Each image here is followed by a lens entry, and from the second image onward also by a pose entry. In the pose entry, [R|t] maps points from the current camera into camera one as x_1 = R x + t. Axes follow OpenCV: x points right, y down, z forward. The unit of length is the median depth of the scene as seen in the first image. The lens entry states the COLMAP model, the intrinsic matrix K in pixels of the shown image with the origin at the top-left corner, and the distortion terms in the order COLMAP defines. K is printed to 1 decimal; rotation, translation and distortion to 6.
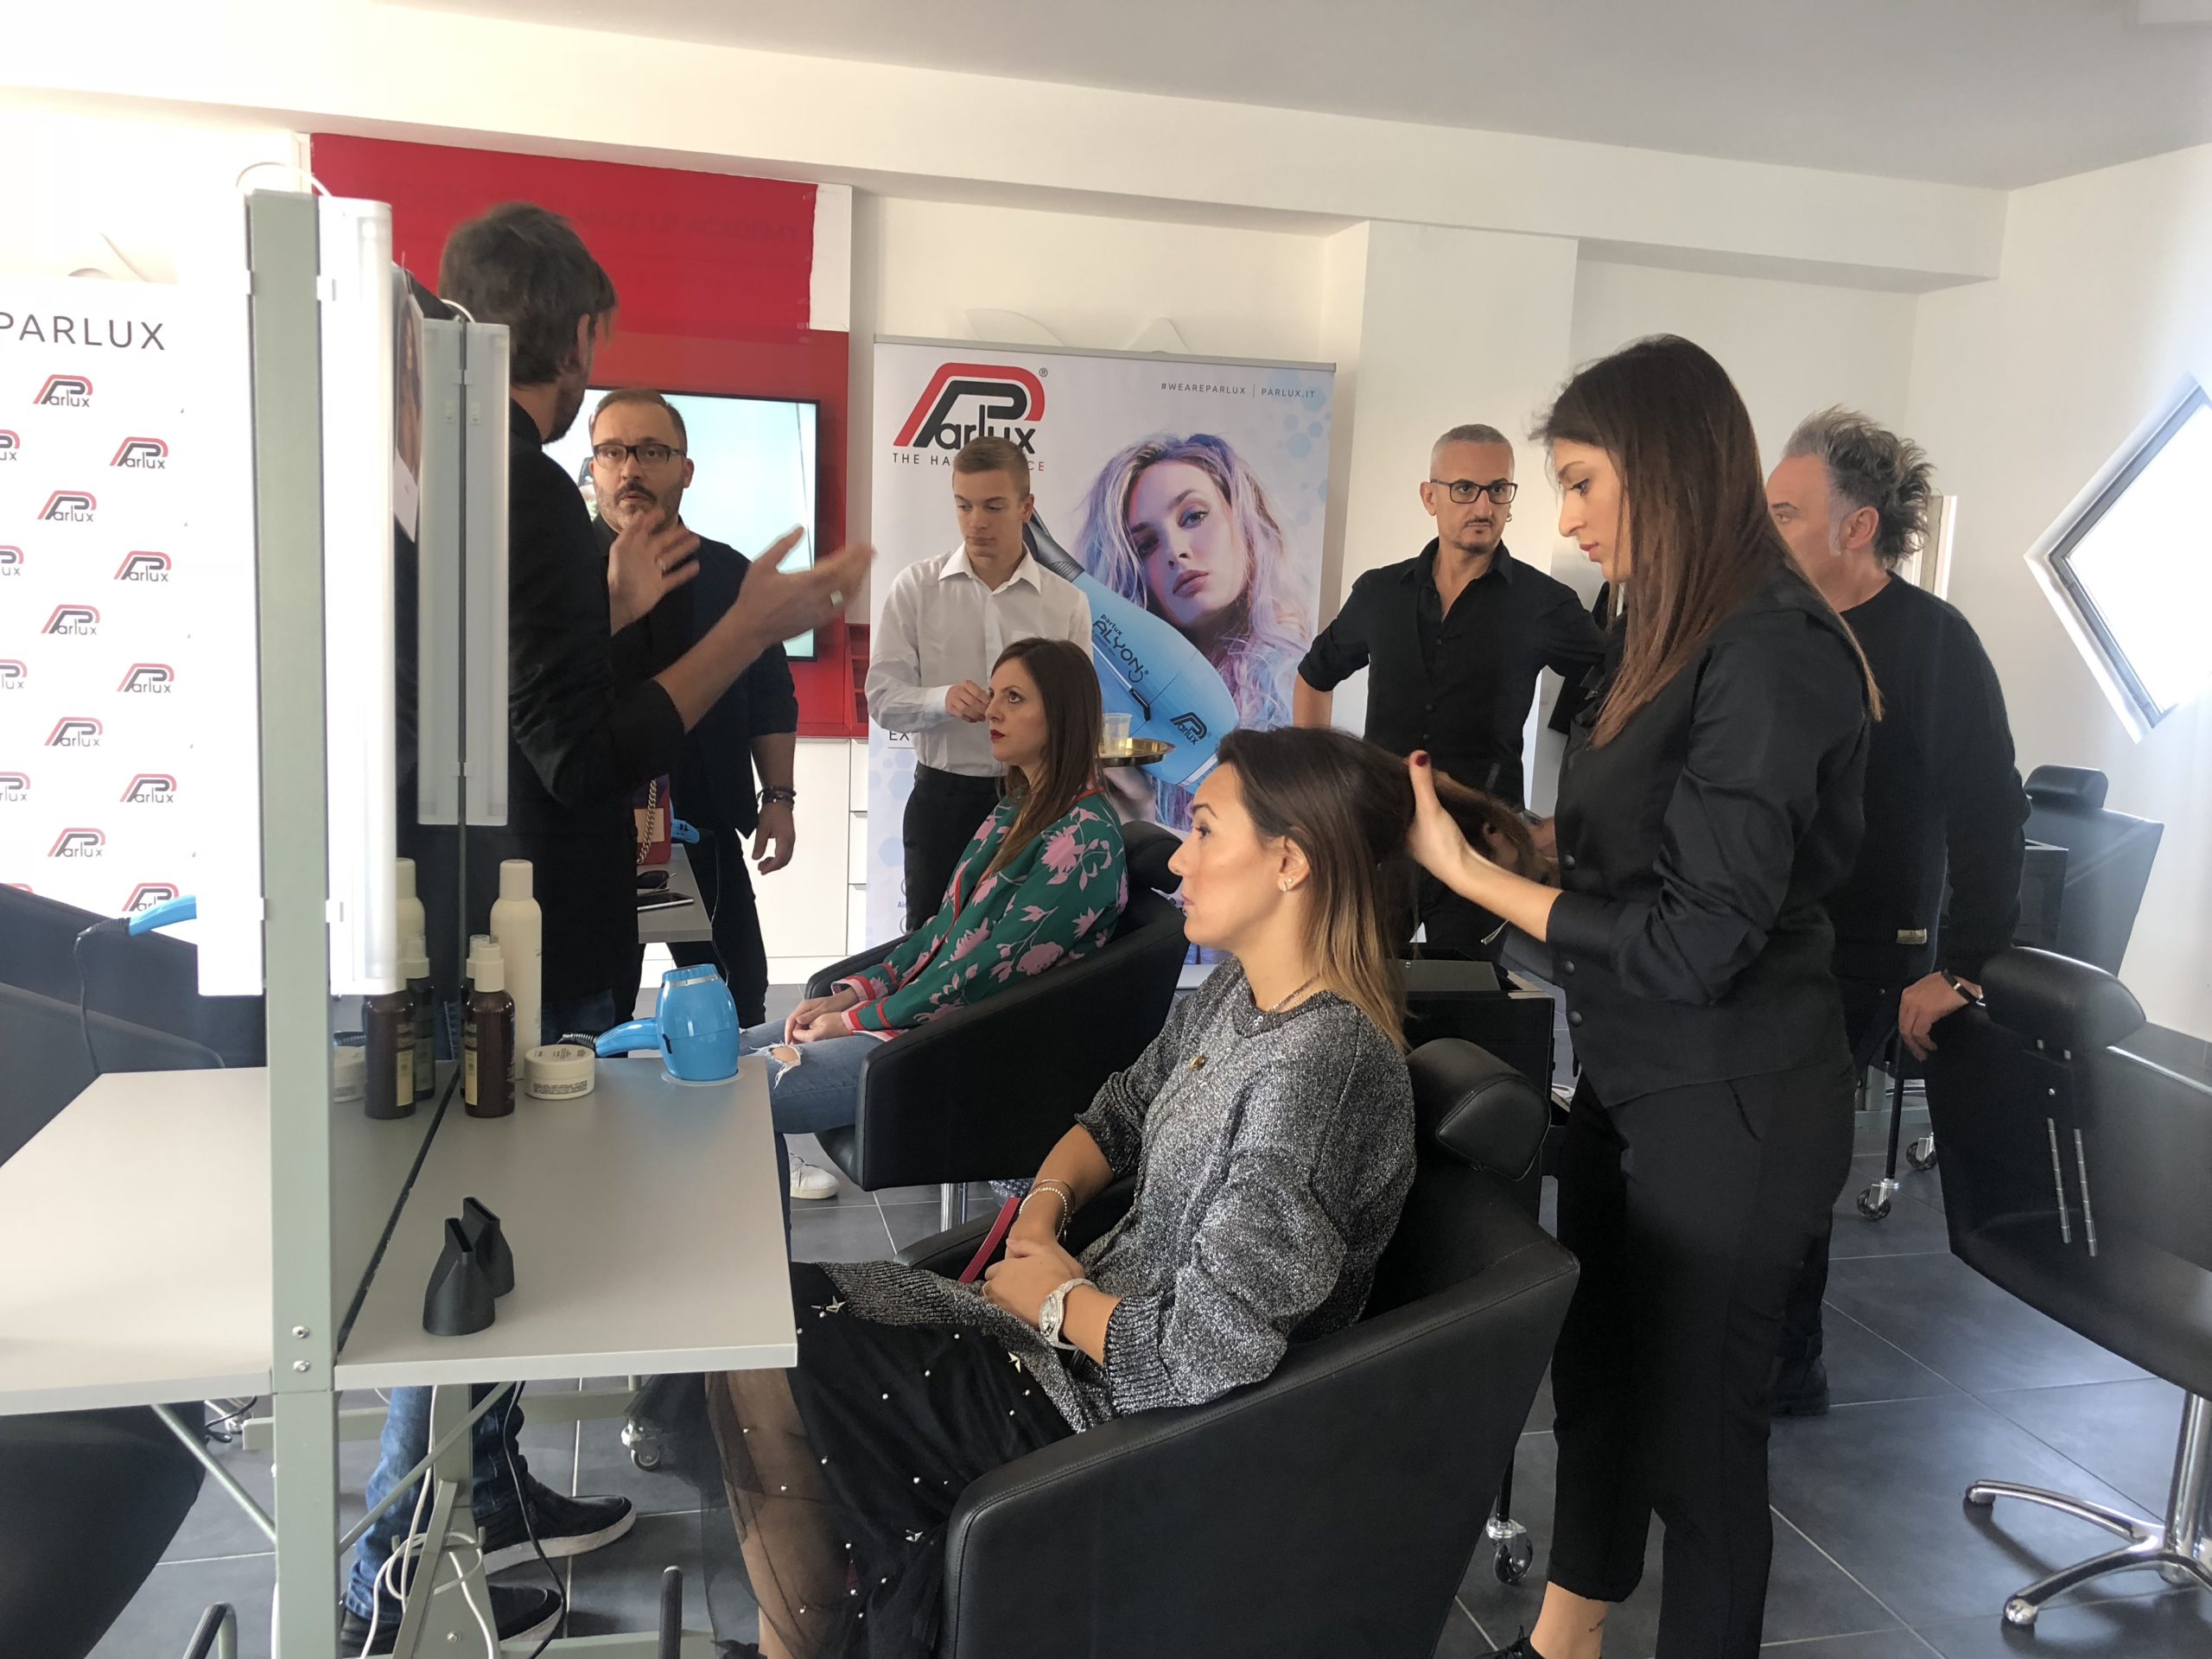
lens RADIAL K [[1823.5, 0, 1119.1], [0, 1823.5, 896.4], [0, 0, 1]] dist [0.065102, -0.068952]
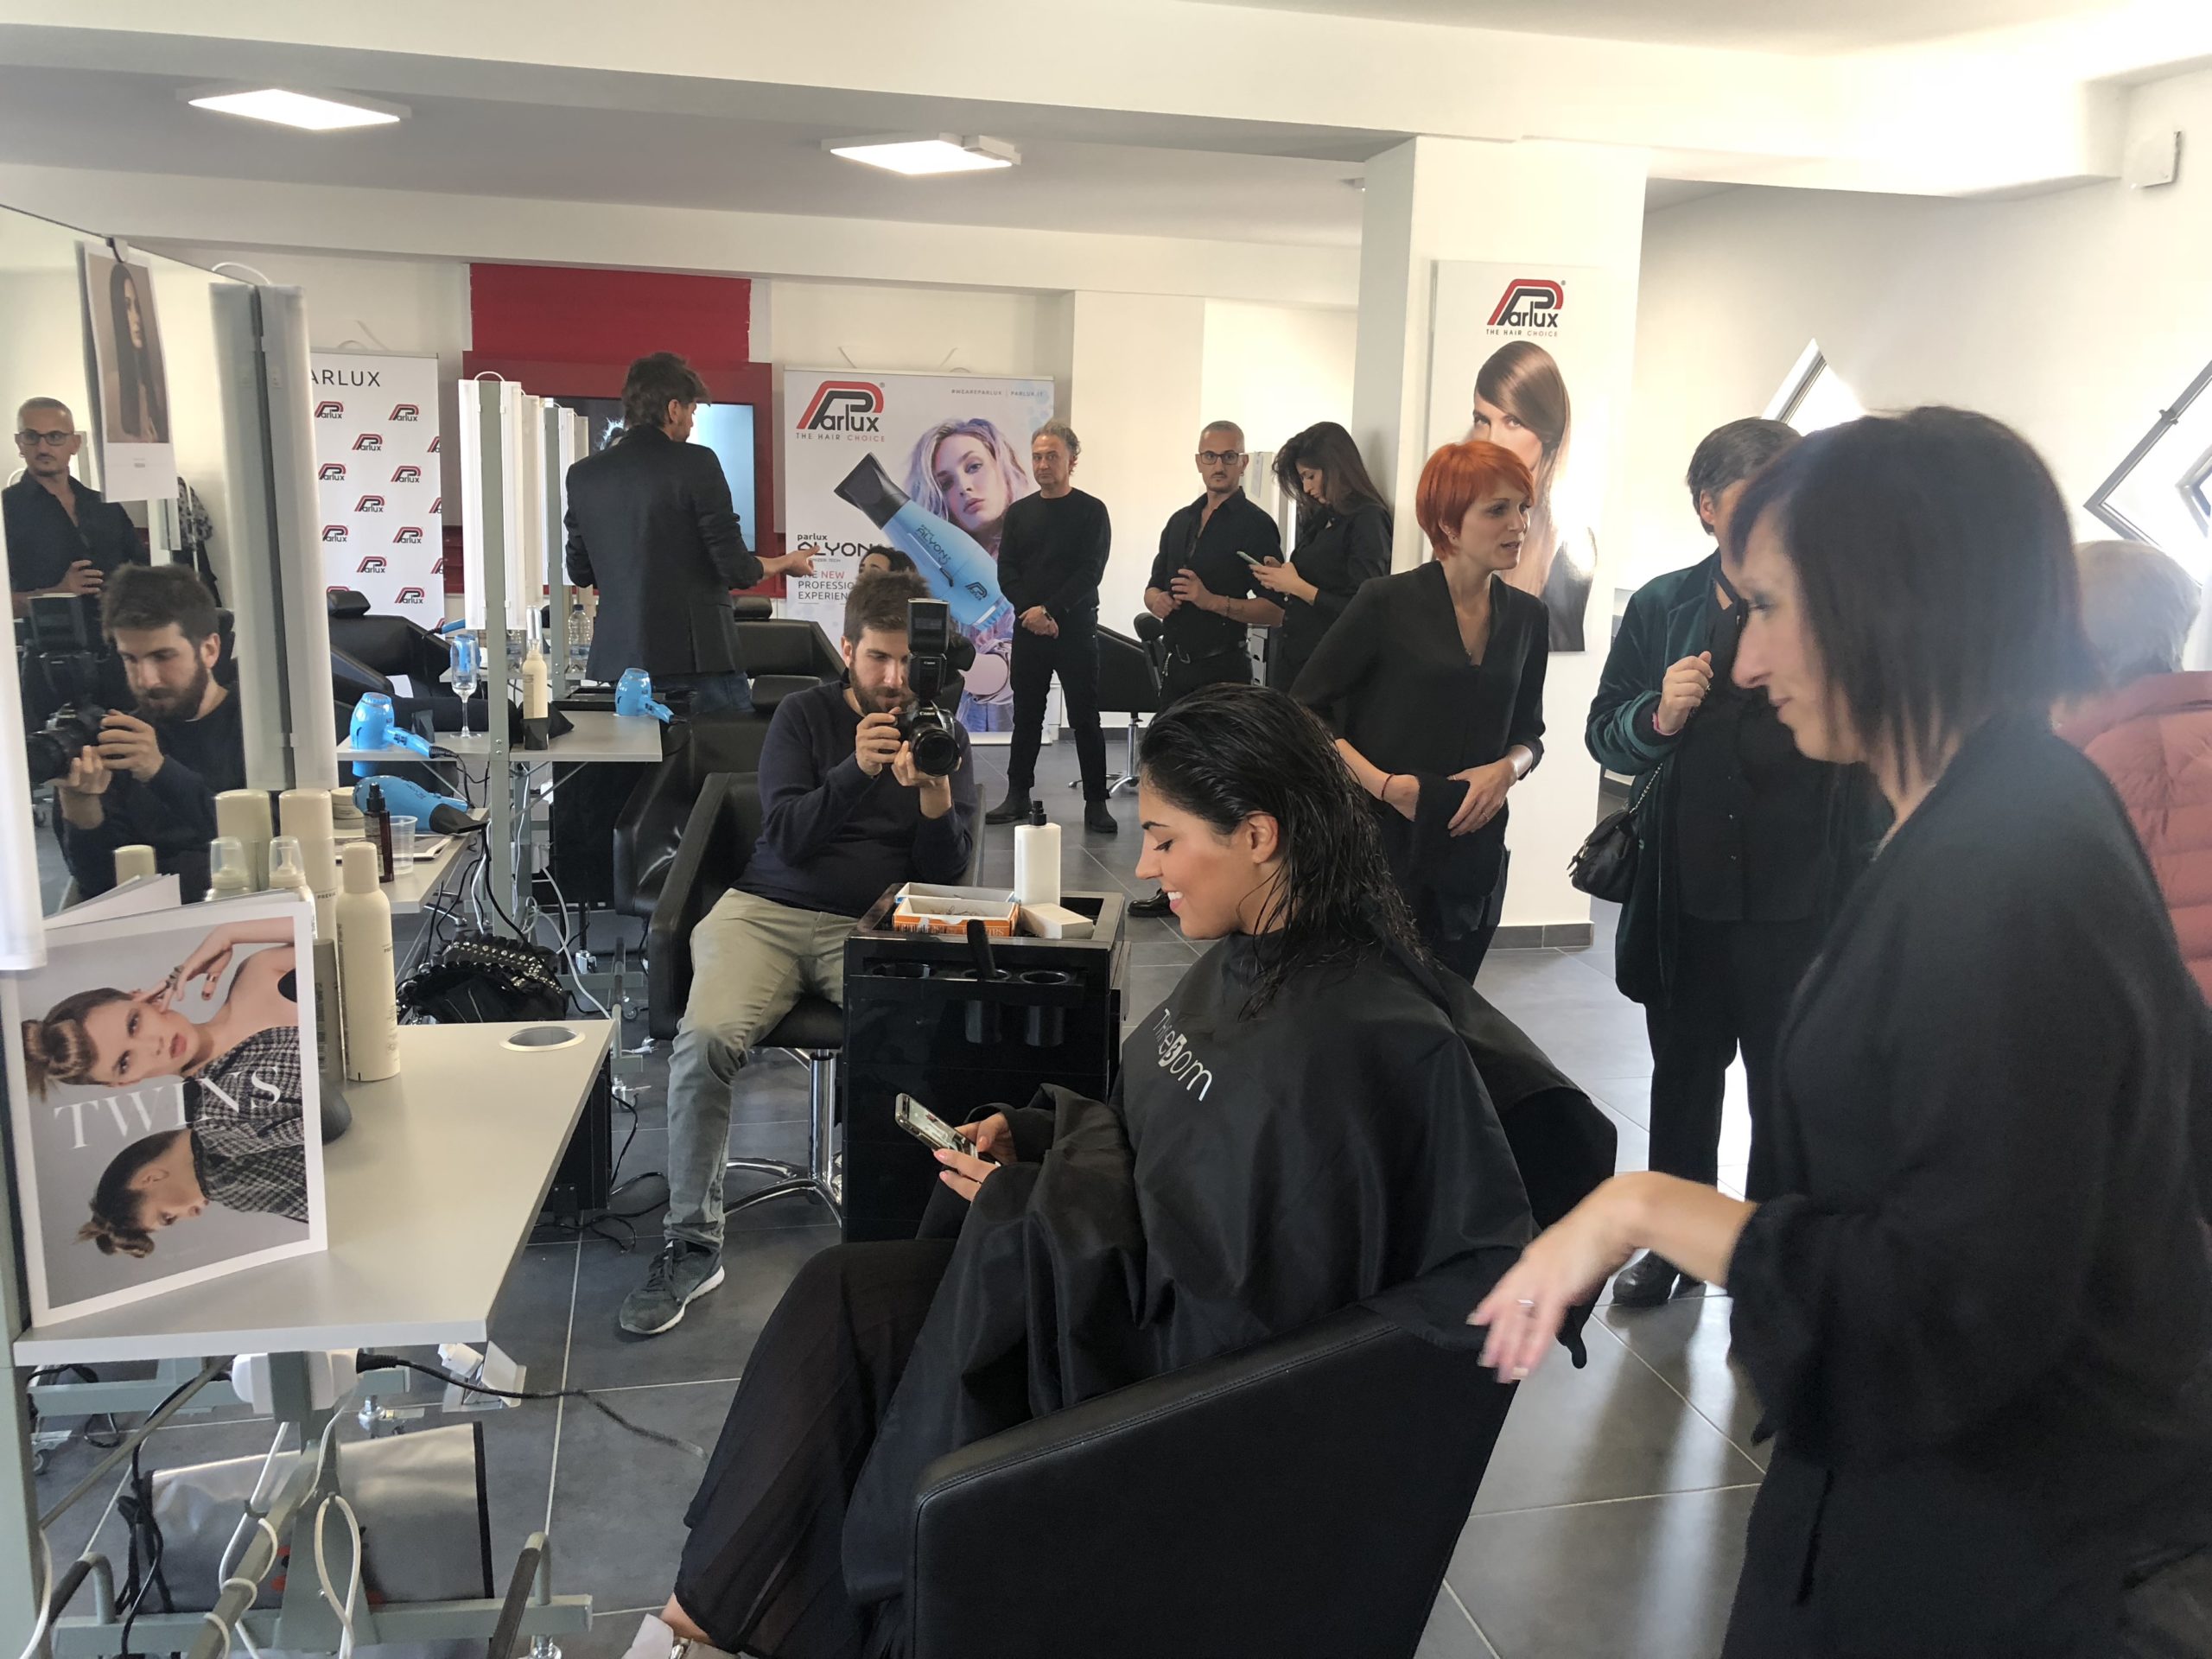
lens RADIAL K [[1823.5, 0, 1095.0], [0, 1823.5, 816.4], [0, 0, 1]] dist [0.065102, -0.068952]
pose [[0.999730, -0.020348, -0.011198, 0.167026], [0.019962, 0.999237, -0.033569, 0.179532], [0.011872, 0.033337, 0.999374, -0.698878]]
